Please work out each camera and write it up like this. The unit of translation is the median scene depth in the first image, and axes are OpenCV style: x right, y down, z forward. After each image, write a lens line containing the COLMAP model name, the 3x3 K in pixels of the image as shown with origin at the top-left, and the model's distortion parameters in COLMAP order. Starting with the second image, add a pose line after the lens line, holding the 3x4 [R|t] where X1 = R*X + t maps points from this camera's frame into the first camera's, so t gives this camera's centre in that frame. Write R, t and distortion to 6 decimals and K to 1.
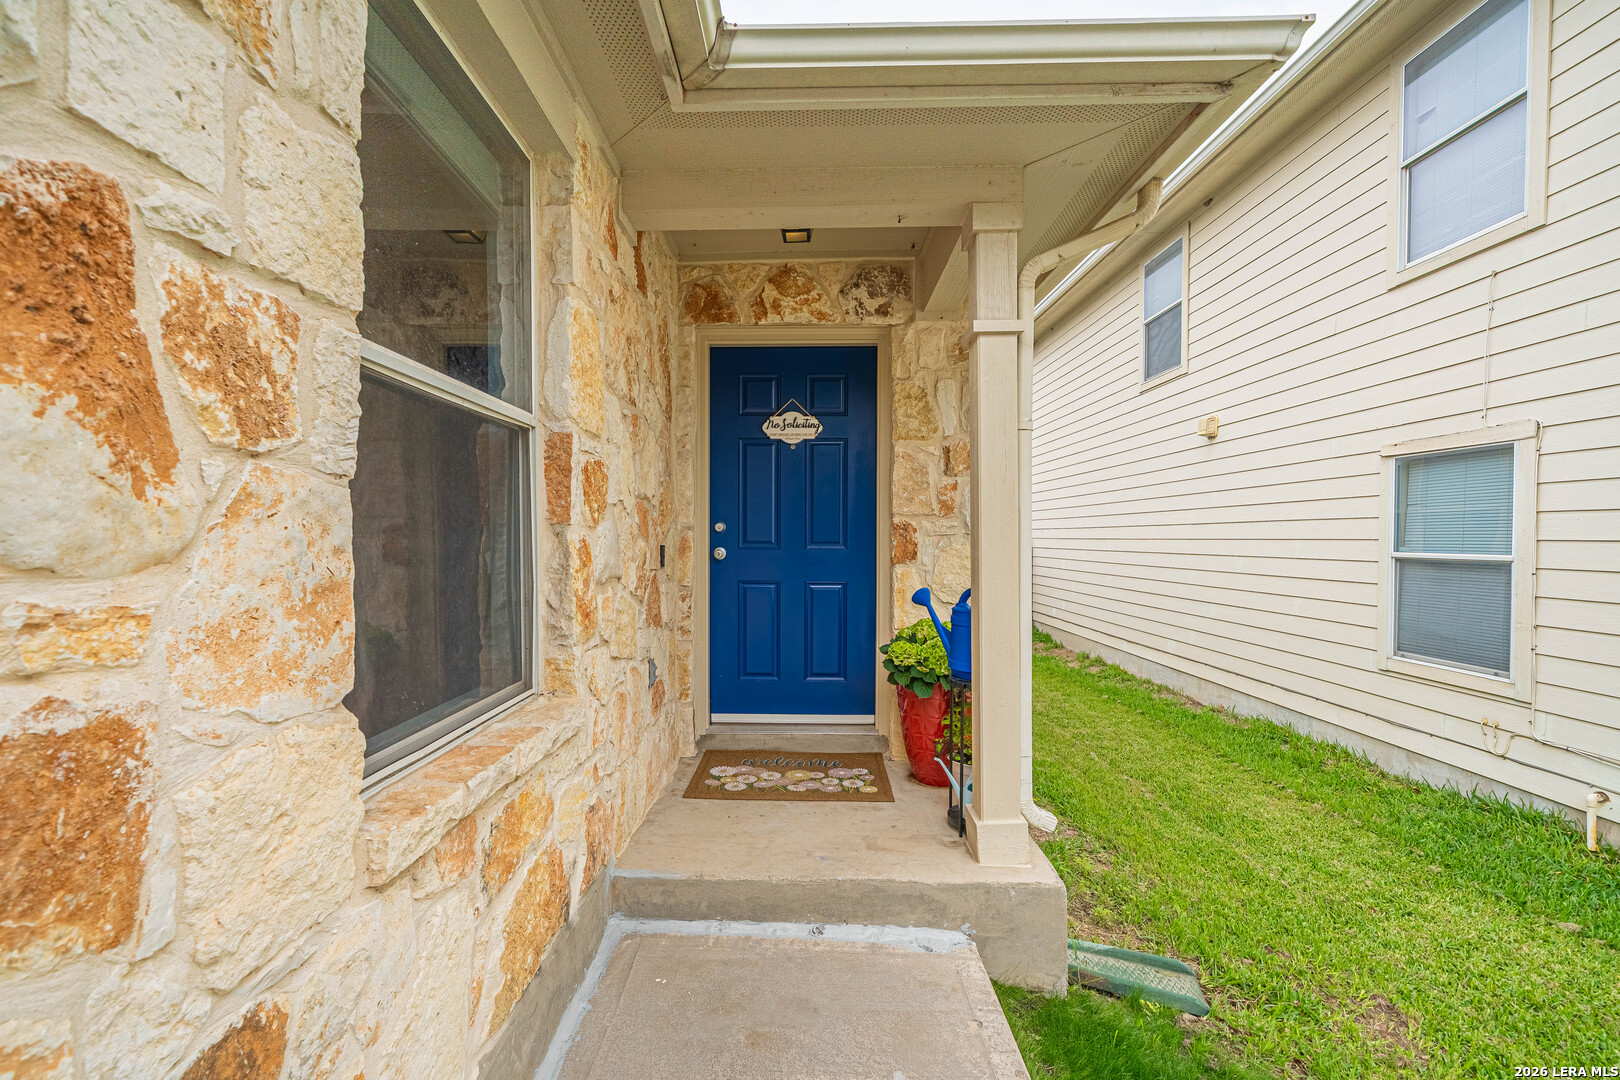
lens RADIAL K [[648.0, 0, 793.9], [0, 648.0, 544.6], [0, 0, 1]] dist [-0.001213, -0.000128]
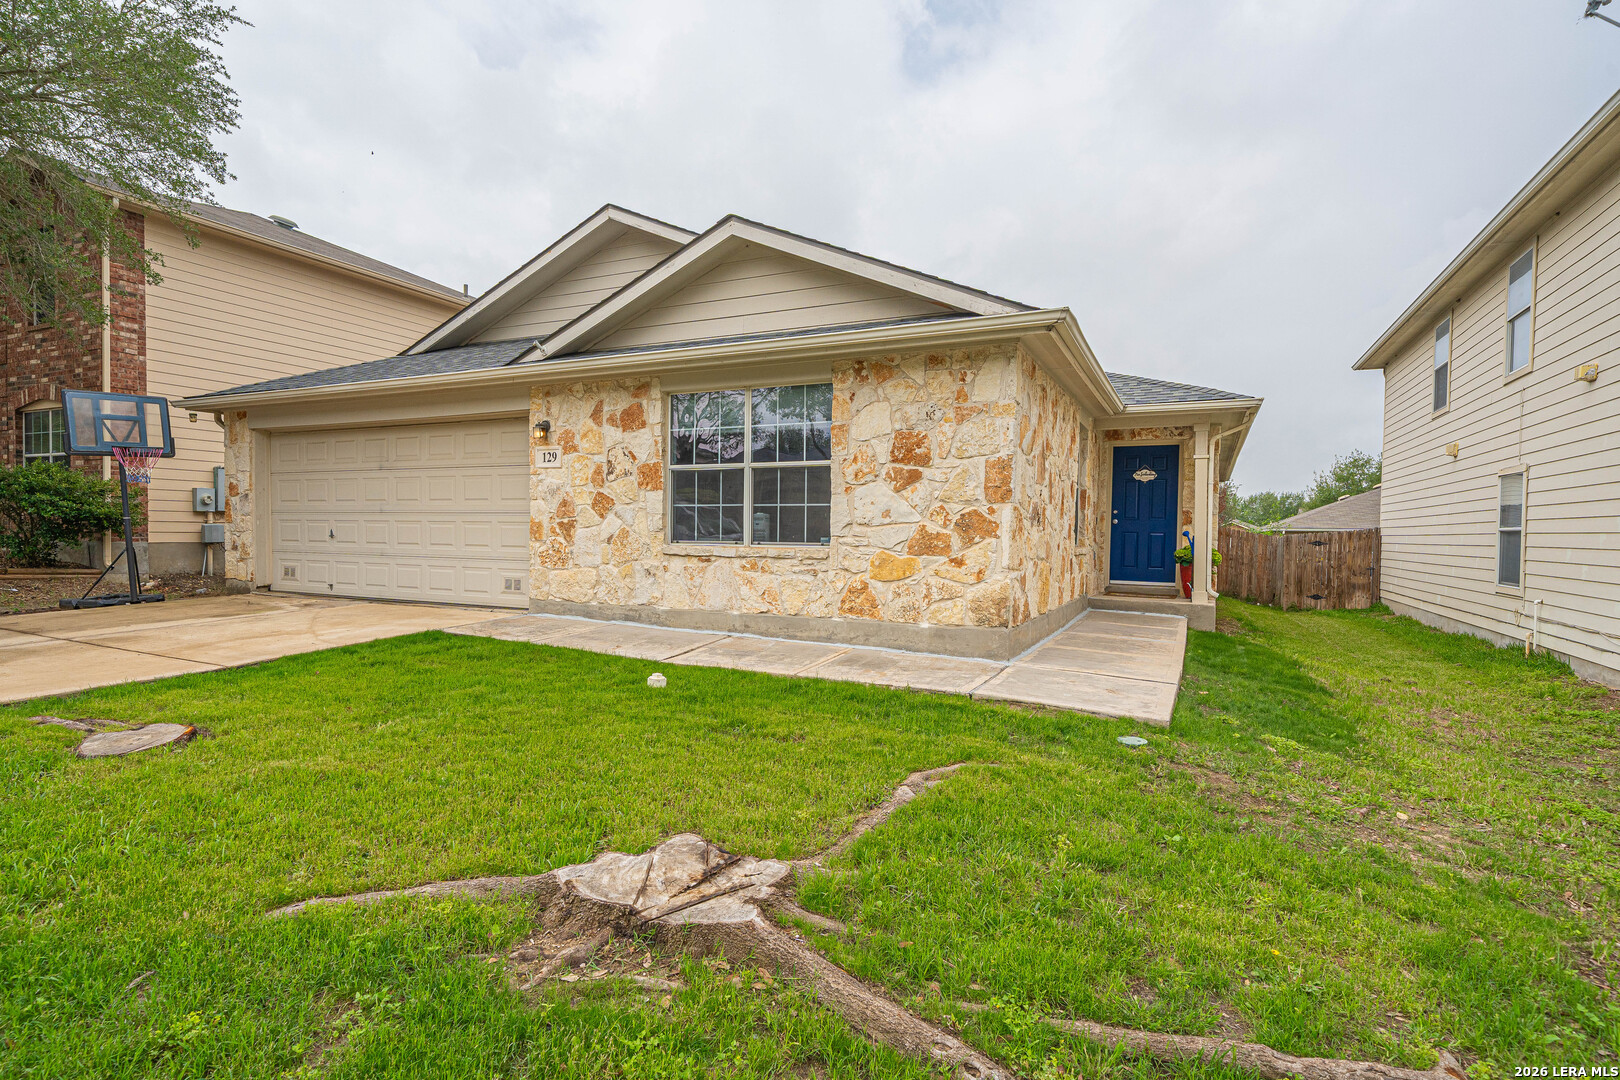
lens RADIAL K [[794.7, 0, 810.0], [0, 794.7, 540.0], [0, 0, 1]] dist [-0.000048, -0.000002]
pose [[0.902577, 0.018457, -0.430132, 0.152962], [-0.021111, 0.999776, -0.001399, 0.113061], [0.430010, 0.010344, 0.902765, -2.364531]]
